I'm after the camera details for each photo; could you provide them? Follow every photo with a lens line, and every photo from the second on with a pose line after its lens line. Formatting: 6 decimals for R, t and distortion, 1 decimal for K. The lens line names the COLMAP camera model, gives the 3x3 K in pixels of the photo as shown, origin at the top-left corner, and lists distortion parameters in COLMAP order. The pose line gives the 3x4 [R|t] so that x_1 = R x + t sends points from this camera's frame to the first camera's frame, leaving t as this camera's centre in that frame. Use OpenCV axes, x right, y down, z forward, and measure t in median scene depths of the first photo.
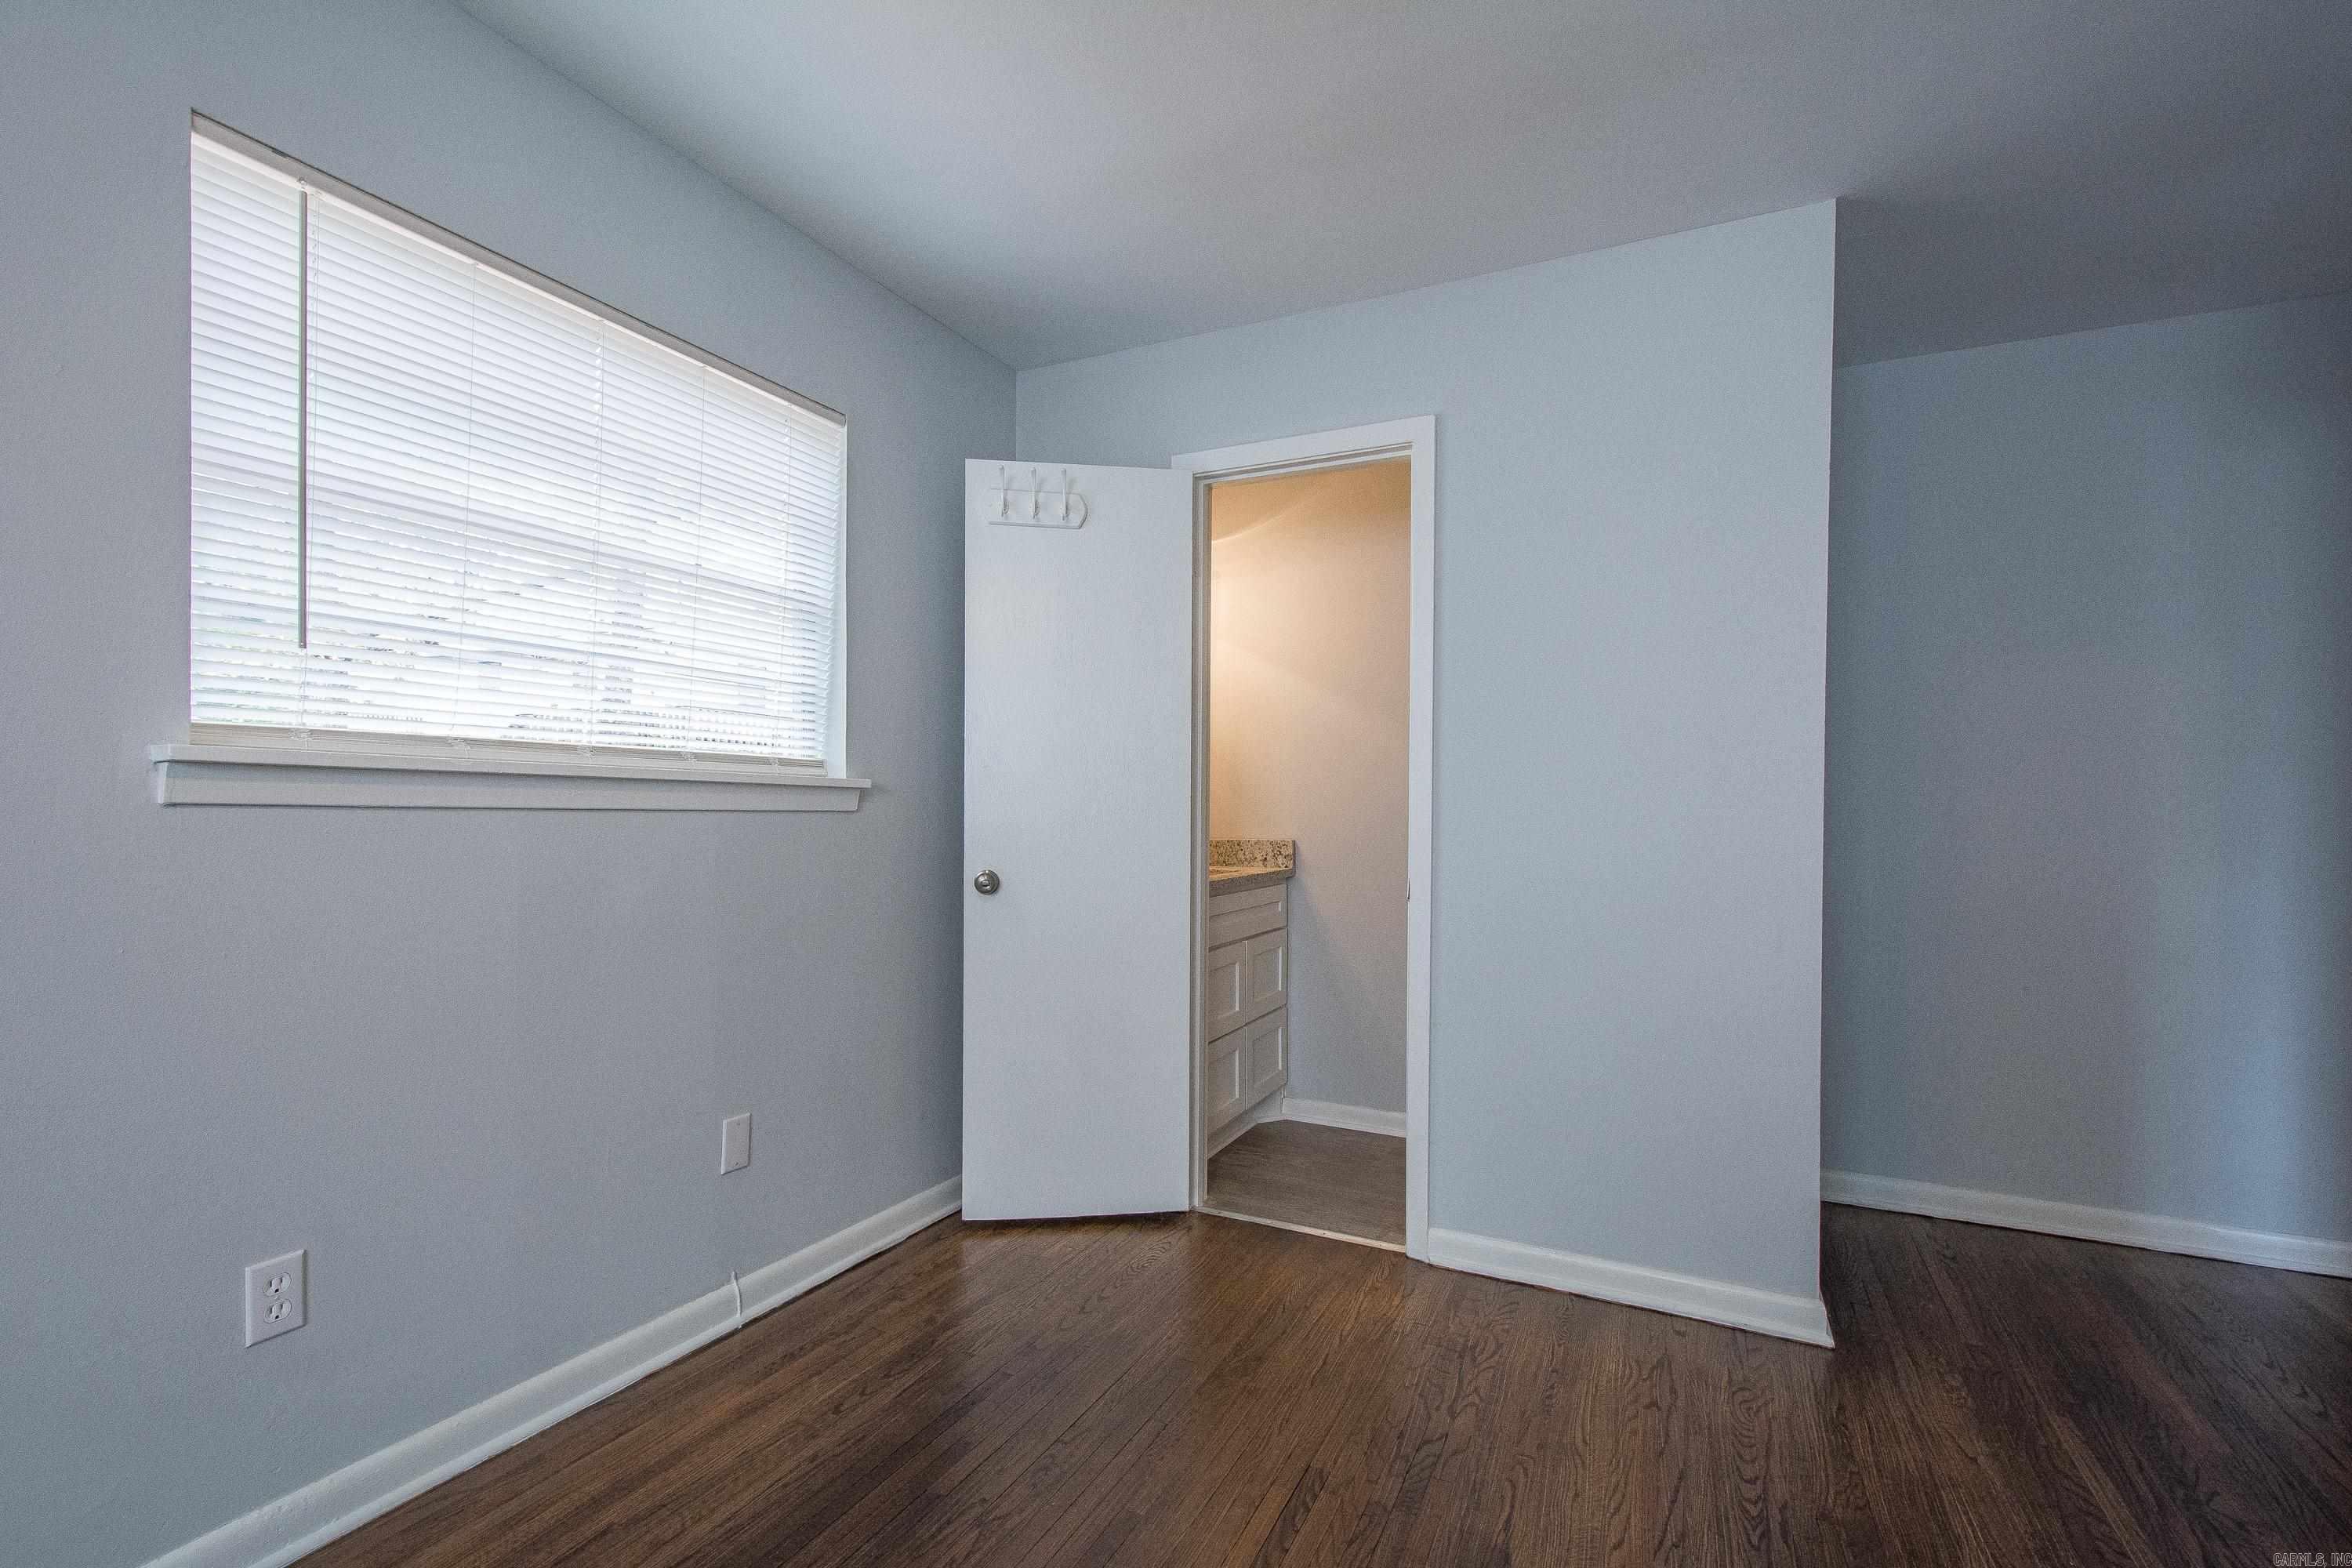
lens RADIAL K [[1043.0, 0, 1192.8], [0, 1043.0, 822.0], [0, 0, 1]] dist [0.025055, -0.010473]
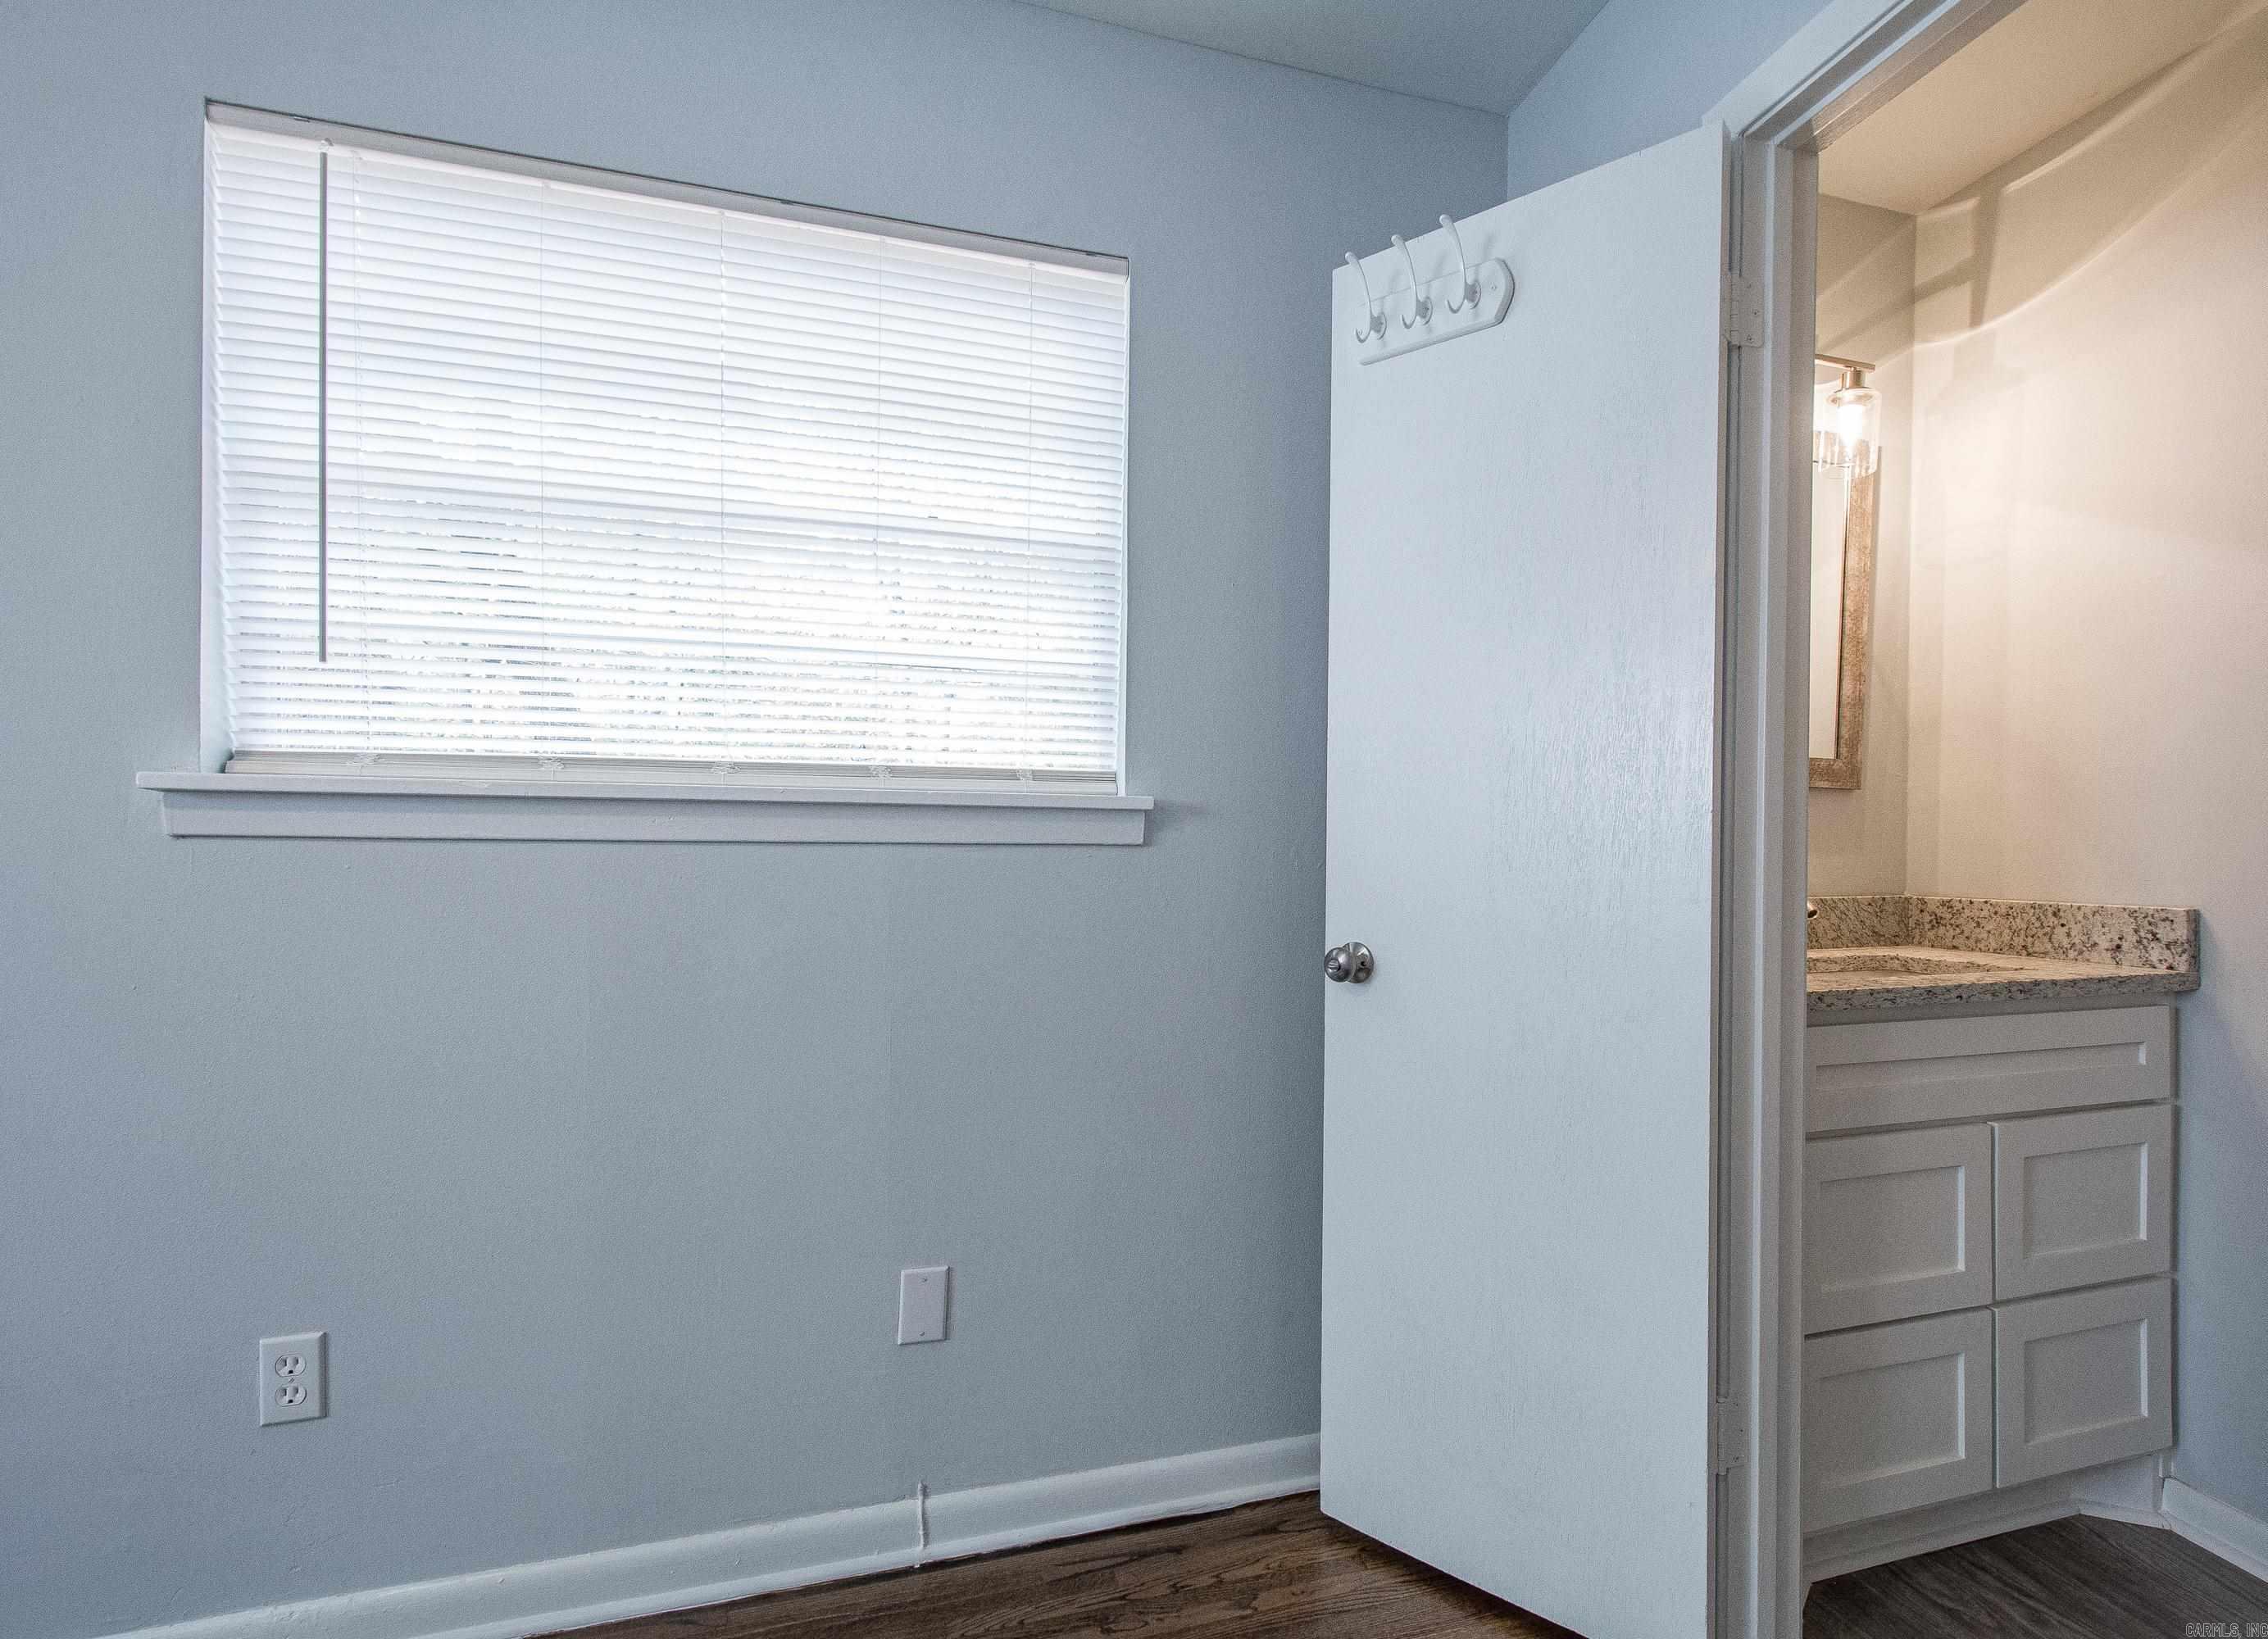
lens RADIAL K [[1152.6, 0, 1254.7], [0, 1152.6, 851.1], [0, 0, 1]] dist [0.035165, -0.016613]
pose [[0.699244, 0.002236, -0.714880, 0.280961], [-0.007951, 0.999958, -0.004649, -0.003473], [0.714839, 0.008935, 0.699232, 0.578553]]
